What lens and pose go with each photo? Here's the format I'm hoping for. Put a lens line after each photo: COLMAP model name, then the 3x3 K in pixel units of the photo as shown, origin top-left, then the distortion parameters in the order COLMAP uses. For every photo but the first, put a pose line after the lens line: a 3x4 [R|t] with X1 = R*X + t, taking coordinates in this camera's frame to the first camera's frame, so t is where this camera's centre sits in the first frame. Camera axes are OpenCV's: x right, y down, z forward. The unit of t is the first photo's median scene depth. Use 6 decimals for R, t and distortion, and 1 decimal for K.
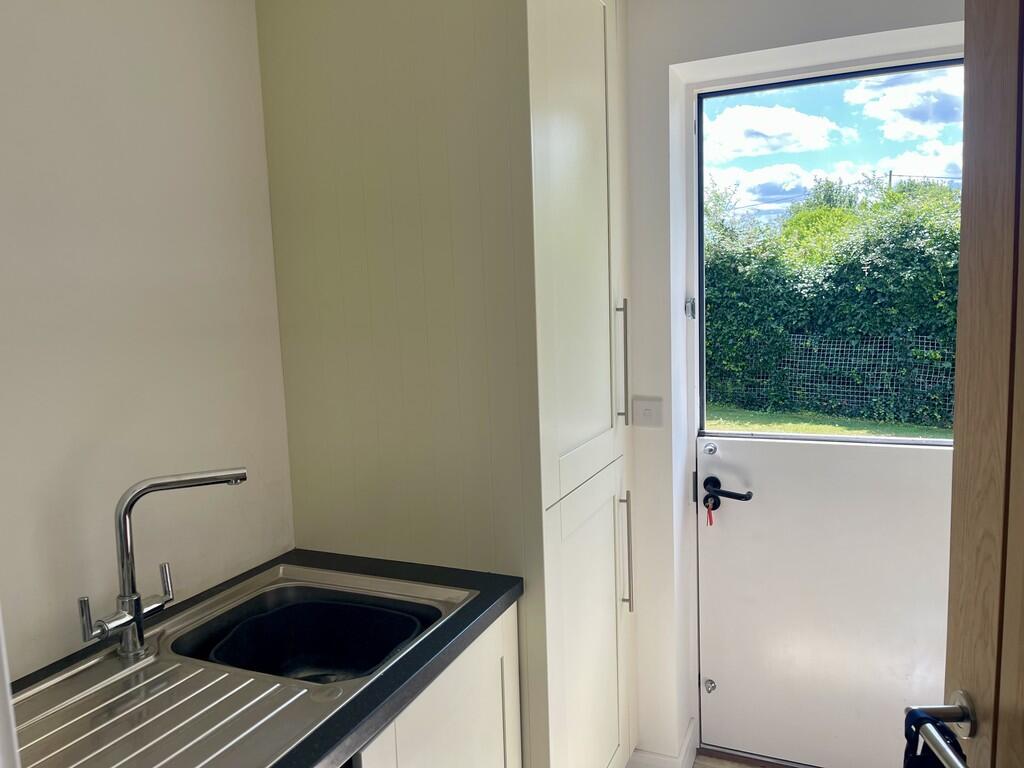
lens RADIAL K [[767.0, 0, 516.3], [0, 767.0, 381.8], [0, 0, 1]] dist [0.011074, -0.016494]
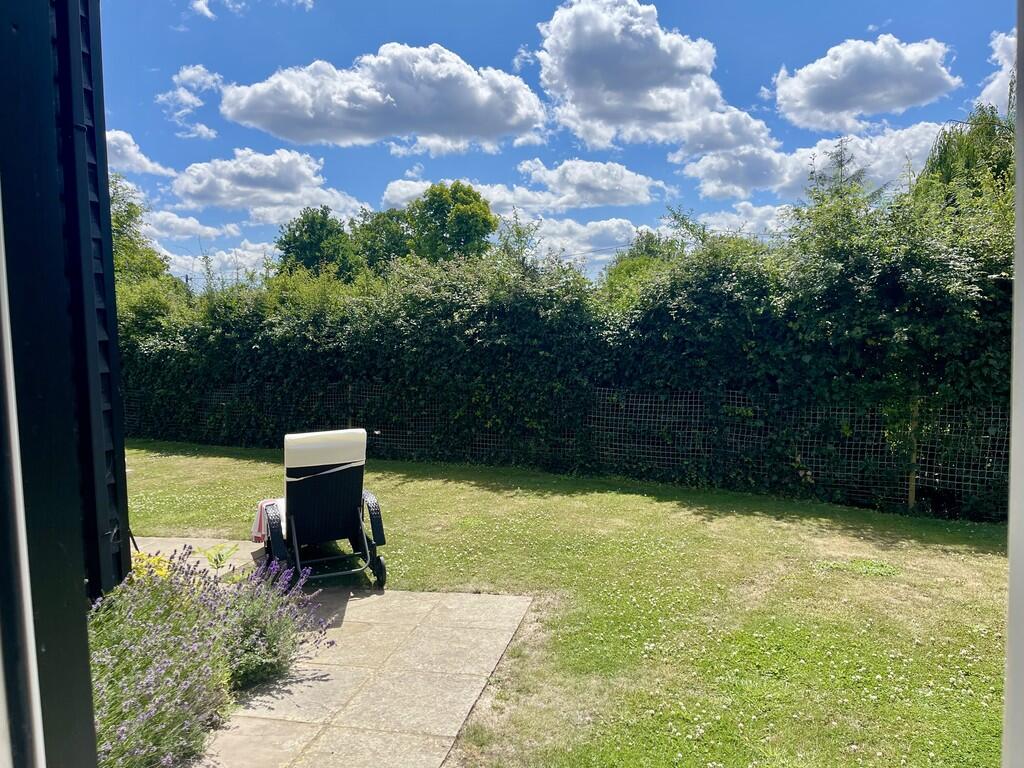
lens RADIAL K [[767.0, 0, 512.6], [0, 767.0, 381.1], [0, 0, 1]] dist [0.011074, -0.016494]
pose [[0.980935, 0.000871, 0.194336, 0.095780], [0.010865, 0.998180, -0.059317, -0.018979], [-0.194034, 0.060297, 0.979140, 0.162858]]
